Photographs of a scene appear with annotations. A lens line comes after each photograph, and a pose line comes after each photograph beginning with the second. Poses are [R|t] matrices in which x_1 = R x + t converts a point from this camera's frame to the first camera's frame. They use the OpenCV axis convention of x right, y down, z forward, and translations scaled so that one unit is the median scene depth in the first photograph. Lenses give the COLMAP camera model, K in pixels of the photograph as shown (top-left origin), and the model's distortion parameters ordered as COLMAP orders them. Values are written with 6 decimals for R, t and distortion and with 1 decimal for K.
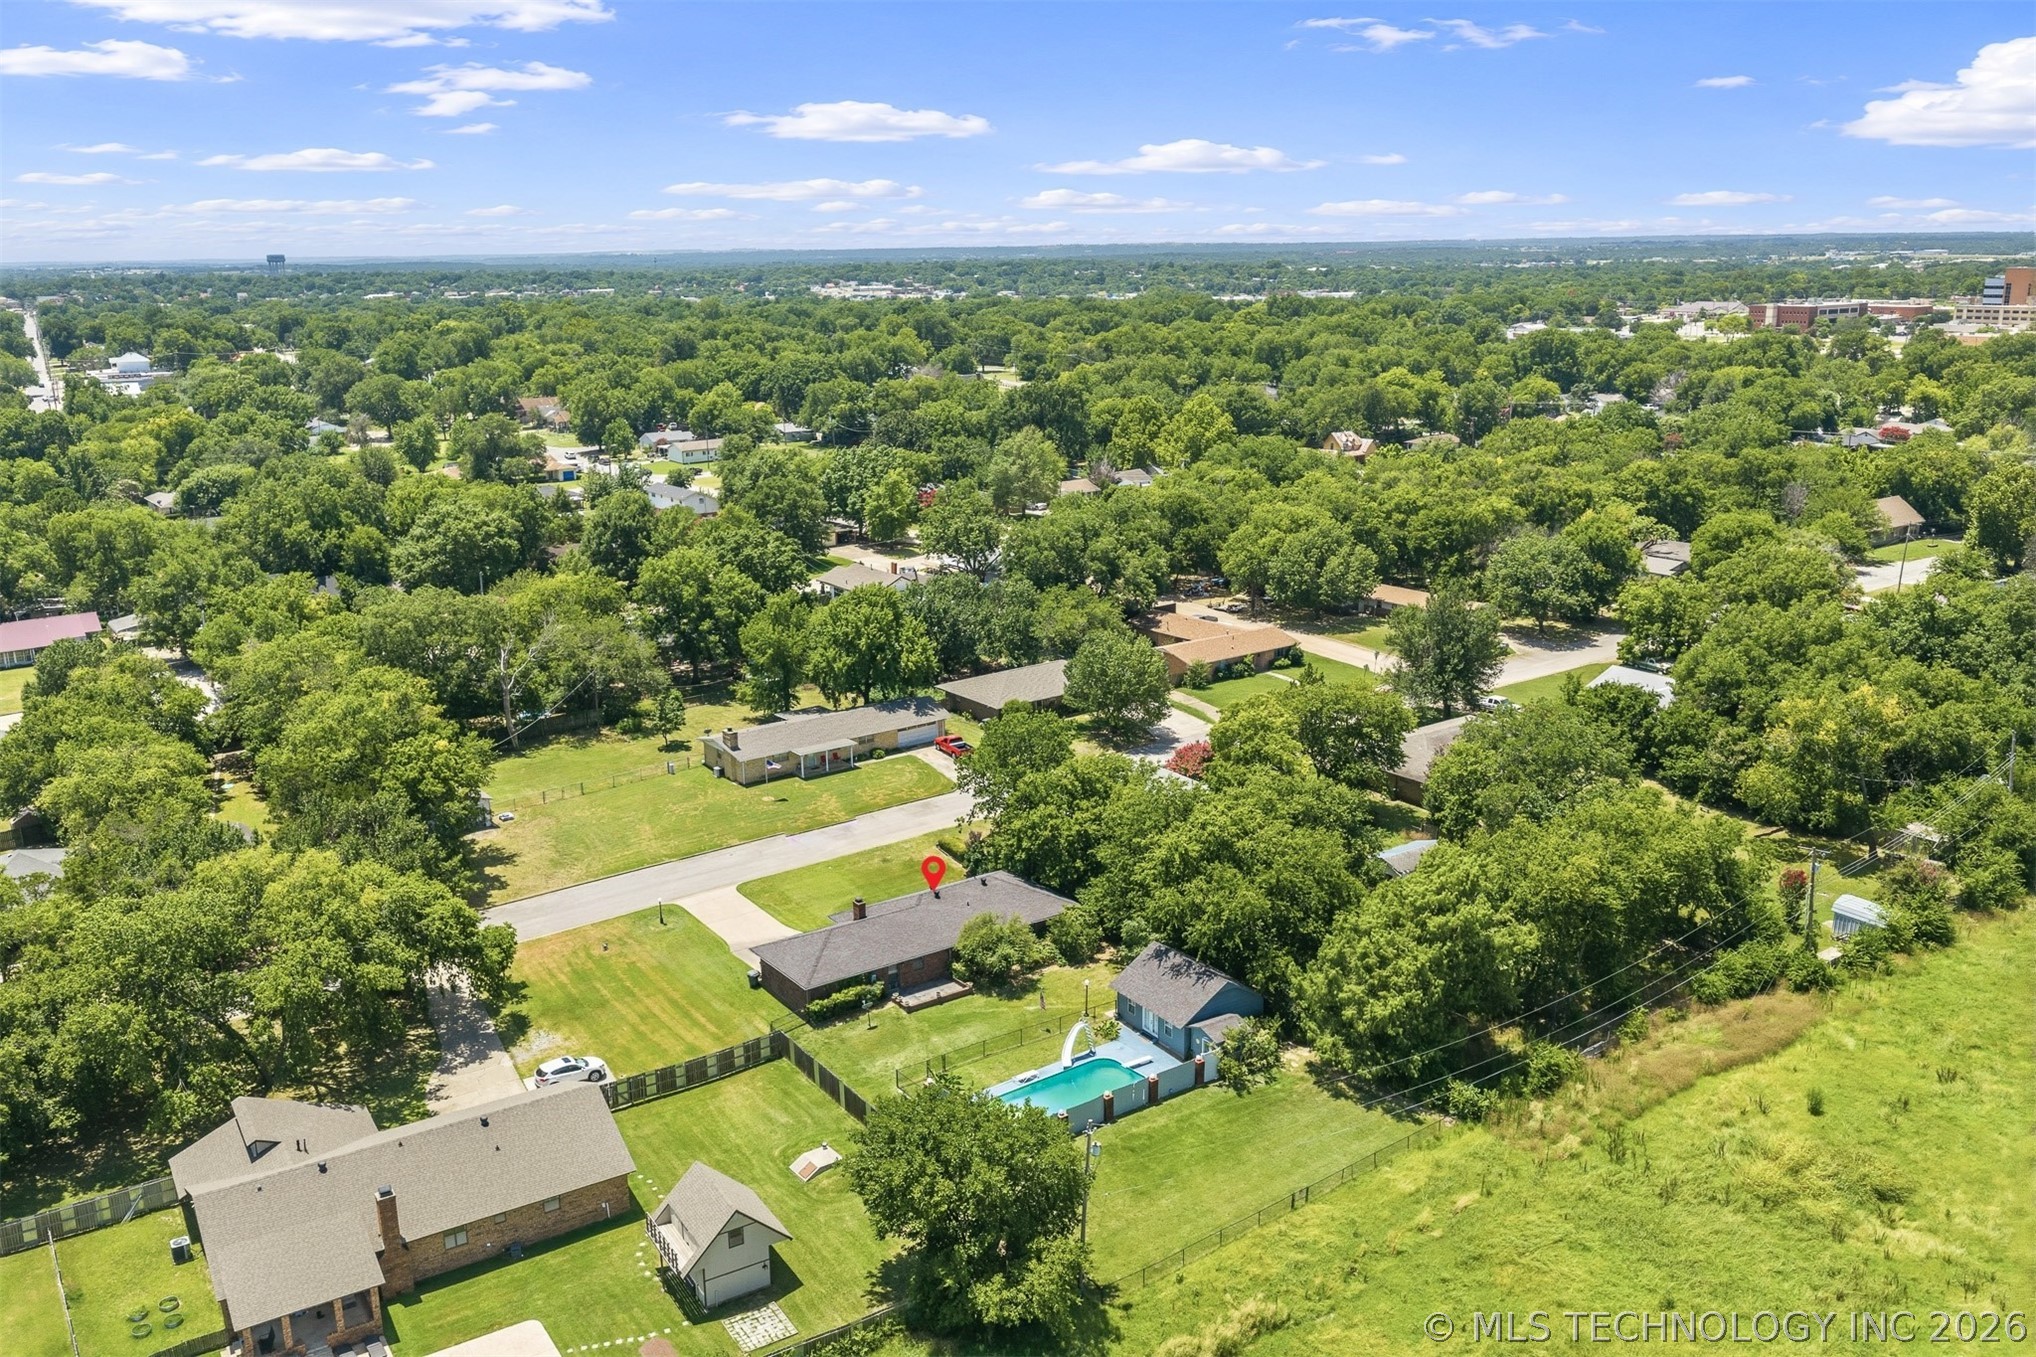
lens RADIAL K [[1781.7, 0, 1018.0], [0, 1781.7, 678.5], [0, 0, 1]] dist [0.005458, 0.000705]
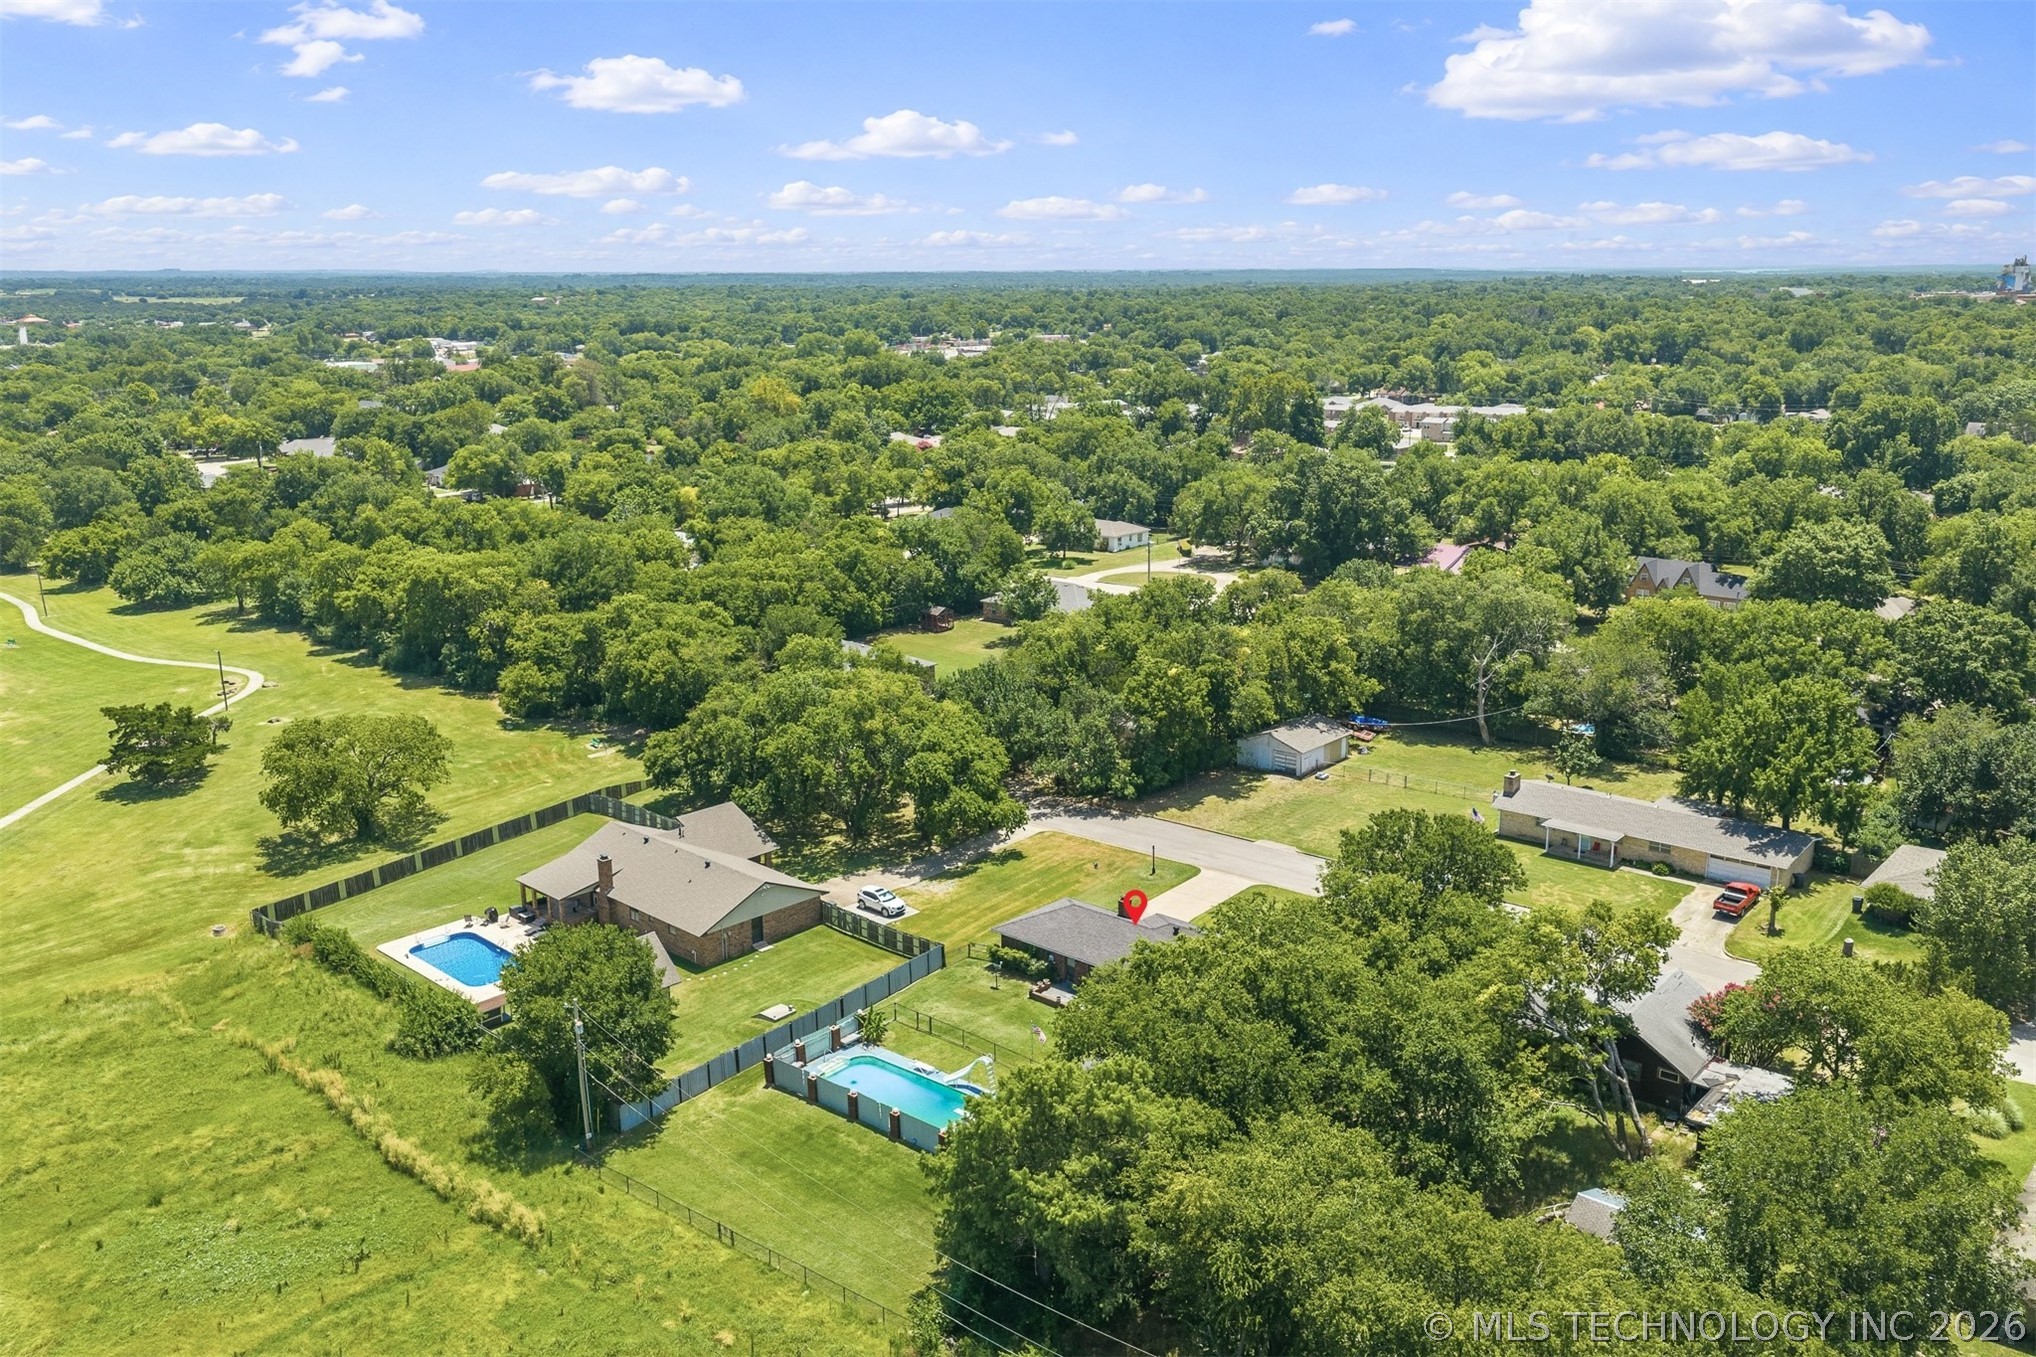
lens RADIAL K [[1781.7, 0, 1018.0], [0, 1781.7, 678.5], [0, 0, 1]] dist [0.005458, 0.000705]
pose [[0.187682, 0.235996, -0.953458, 0.616456], [-0.240818, 0.952136, 0.188265, -0.121287], [0.952251, 0.194276, 0.235531, 0.538852]]
